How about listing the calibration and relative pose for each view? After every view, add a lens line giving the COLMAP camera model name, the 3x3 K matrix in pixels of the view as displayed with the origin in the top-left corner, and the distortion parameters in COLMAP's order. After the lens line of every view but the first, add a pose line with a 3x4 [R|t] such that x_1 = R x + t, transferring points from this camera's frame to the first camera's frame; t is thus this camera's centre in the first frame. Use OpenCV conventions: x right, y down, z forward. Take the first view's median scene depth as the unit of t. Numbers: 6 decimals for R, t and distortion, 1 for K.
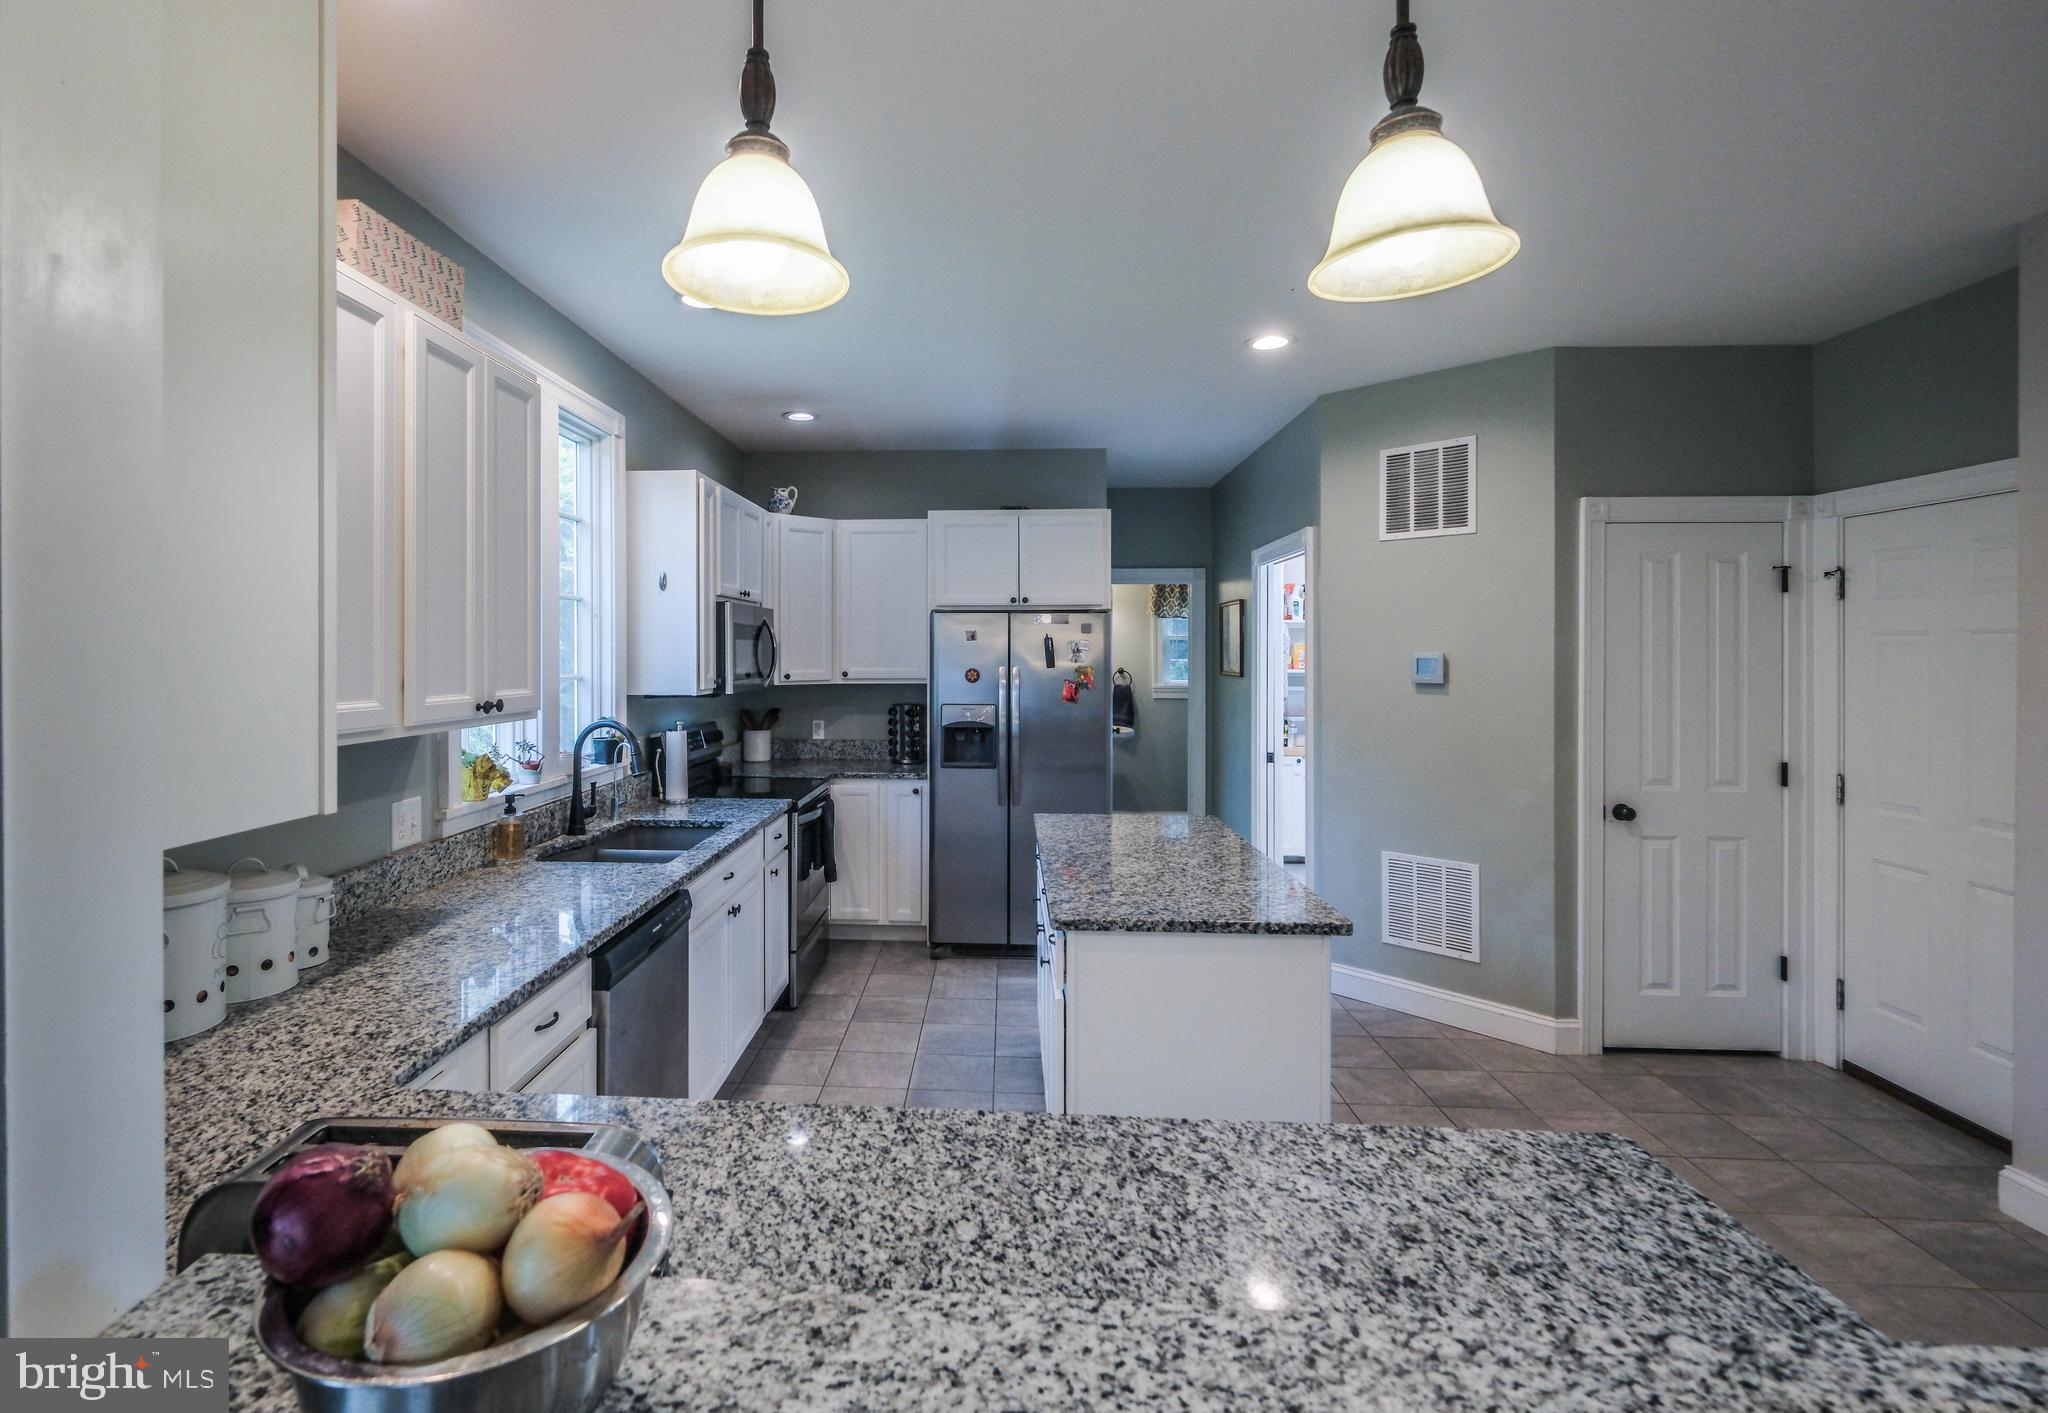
lens RADIAL K [[979.1, 0, 955.4], [0, 979.1, 652.9], [0, 0, 1]] dist [-0.000746, 0.000076]
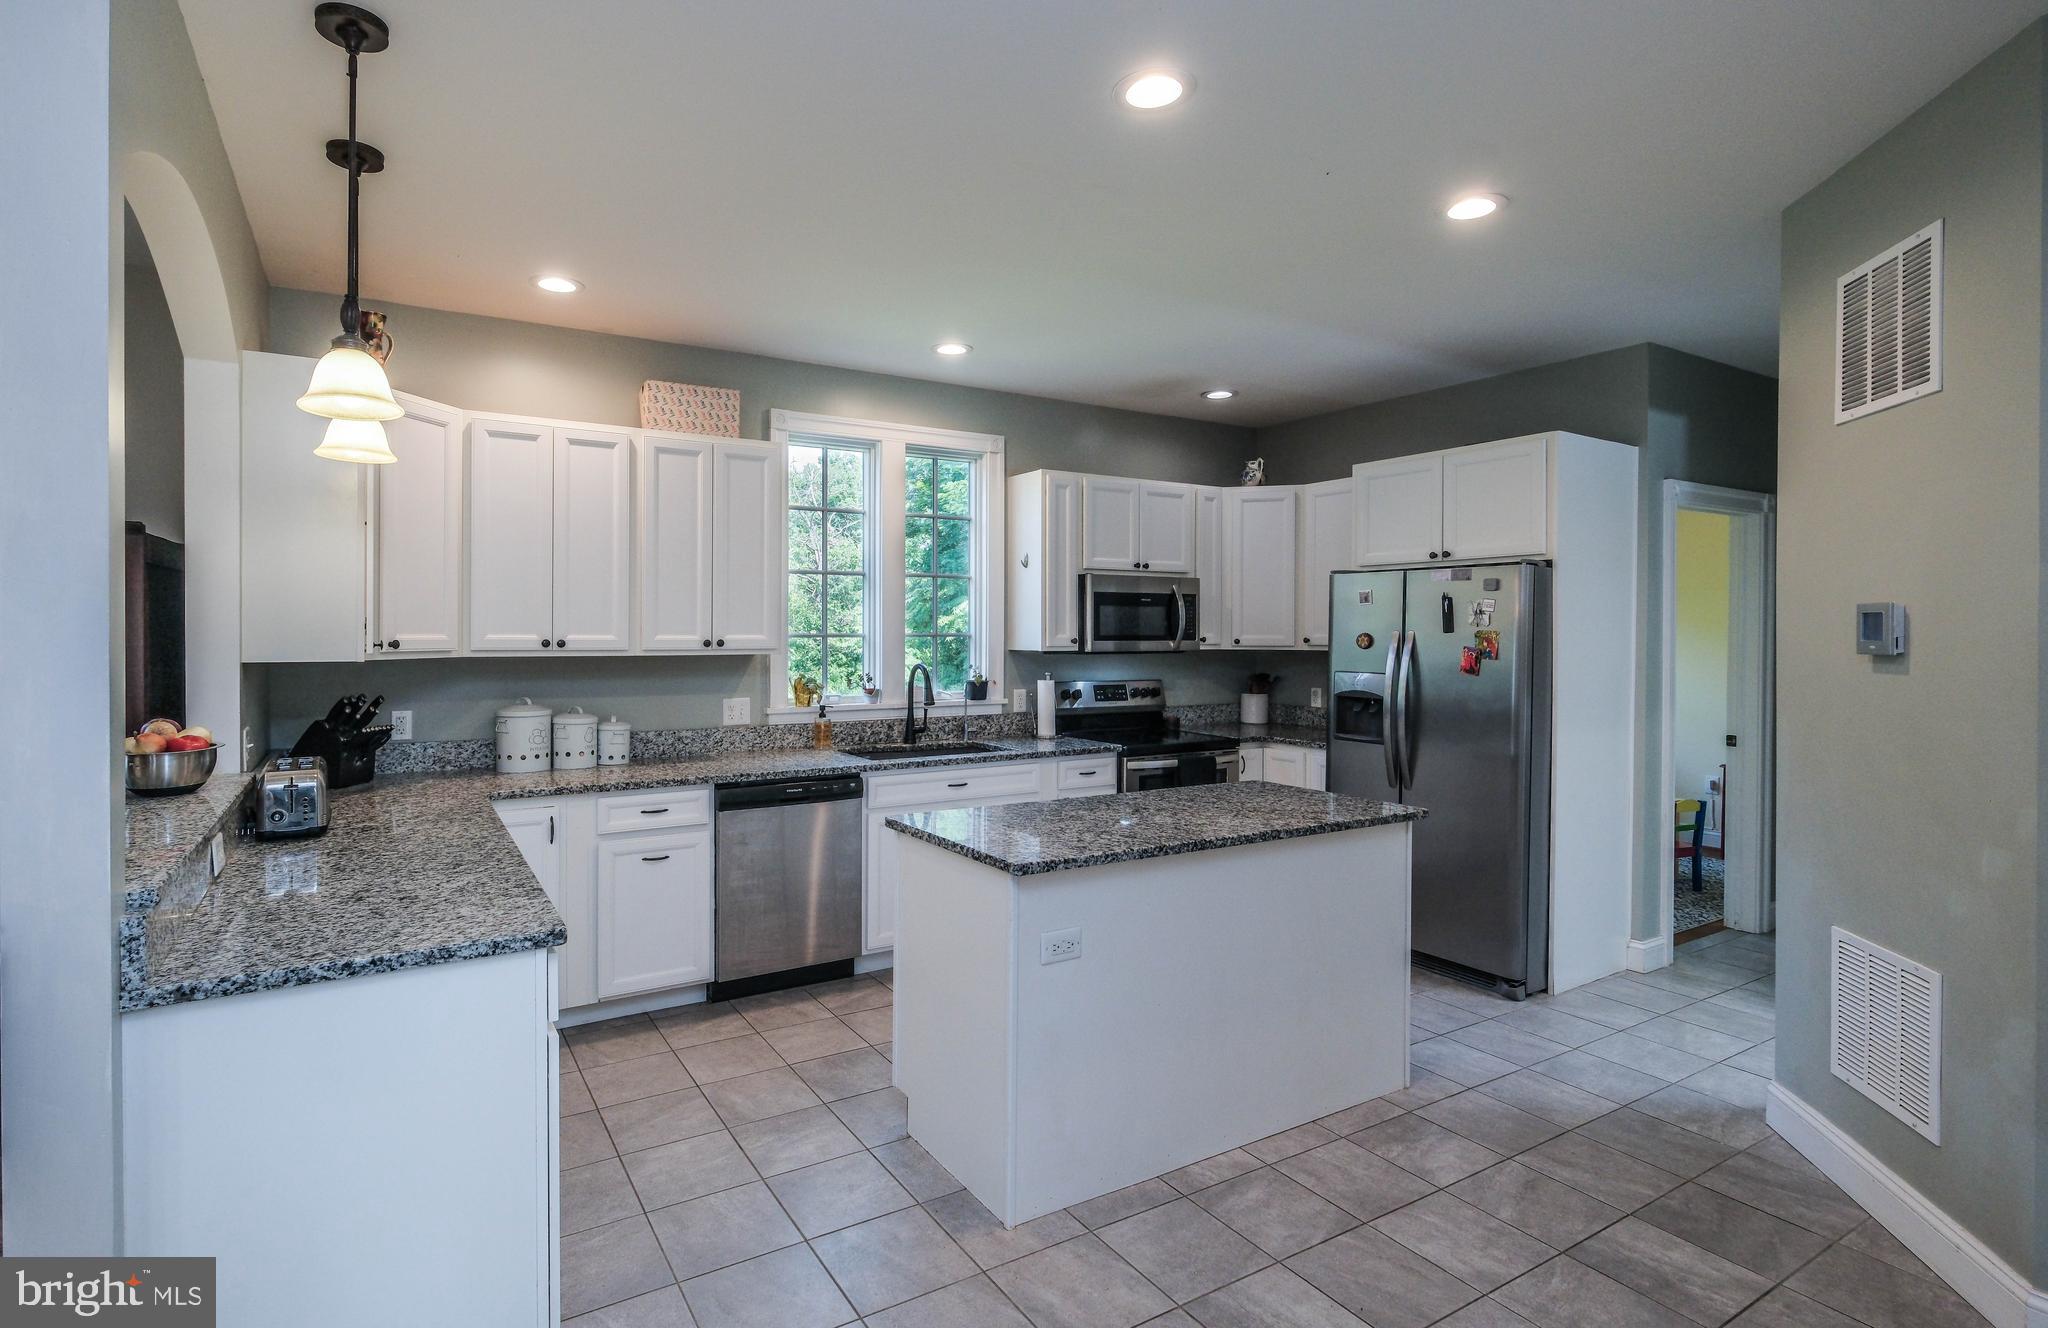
lens RADIAL K [[1016.9, 0, 1005.6], [0, 1016.9, 632.8], [0, 0, 1]] dist [-0.002906, -0.000042]
pose [[0.565520, 0.000282, -0.824735, 0.669992], [-0.001783, 0.999998, -0.000881, 0.018772], [0.824733, 0.001969, 0.565519, 0.204380]]
